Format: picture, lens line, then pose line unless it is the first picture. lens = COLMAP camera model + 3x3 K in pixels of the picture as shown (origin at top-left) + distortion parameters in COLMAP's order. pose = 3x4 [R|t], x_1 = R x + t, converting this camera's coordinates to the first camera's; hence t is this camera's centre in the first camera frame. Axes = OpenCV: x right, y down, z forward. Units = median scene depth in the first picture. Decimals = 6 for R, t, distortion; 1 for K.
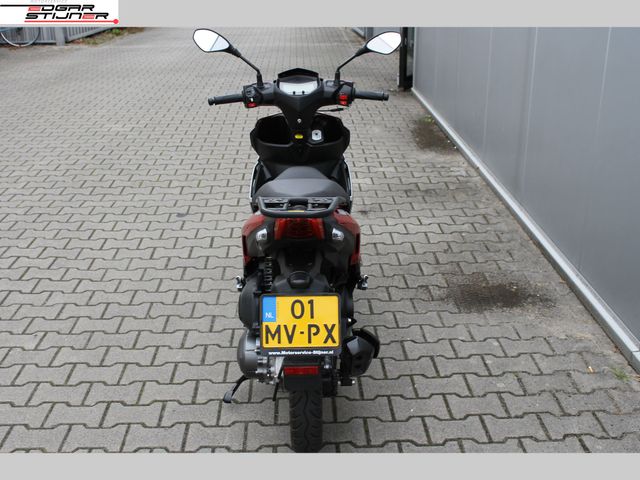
lens RADIAL K [[744.5, 0, 320.0], [0, 744.5, 240.0], [0, 0, 1]] dist [-0.087193, 0.001215]
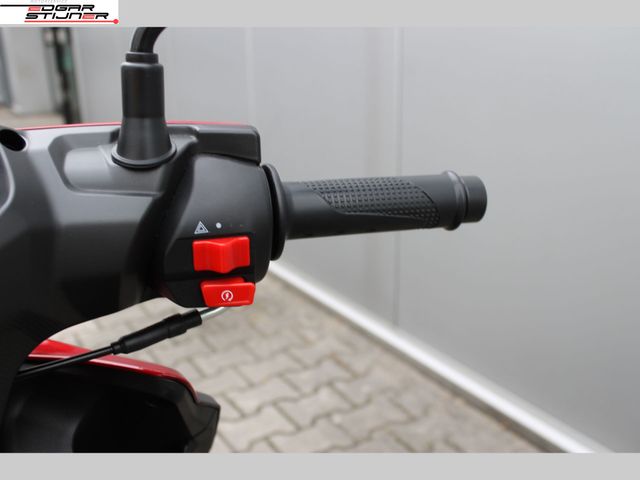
lens RADIAL K [[642.2, 0, 320.0], [0, 642.2, 240.0], [0, 0, 1]] dist [-0.010750, -0.006774]
pose [[0.857886, -0.179184, 0.481586, -0.005871], [0.205312, 0.978695, -0.001594, -0.138884], [-0.471041, 0.100243, 0.876397, 0.651199]]
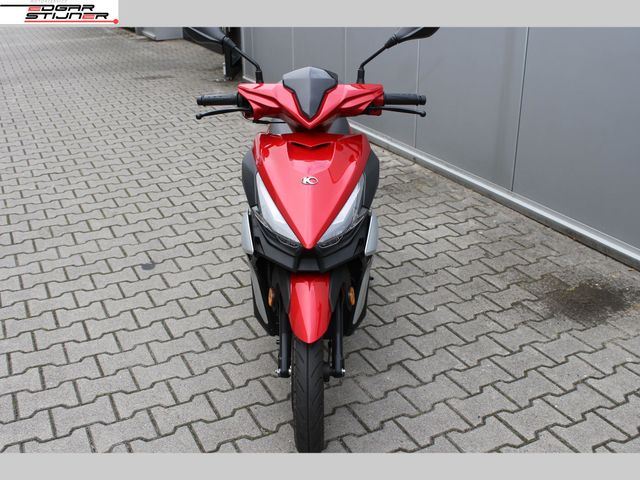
lens RADIAL K [[685.4, 0, 320.0], [0, 685.4, 240.0], [0, 0, 1]] dist [-0.103453, 0.003981]
pose [[0.910695, -0.173131, 0.375047, -0.331347], [0.156630, 0.984858, 0.074303, -0.099553], [-0.382232, -0.008924, 0.924023, 0.310501]]
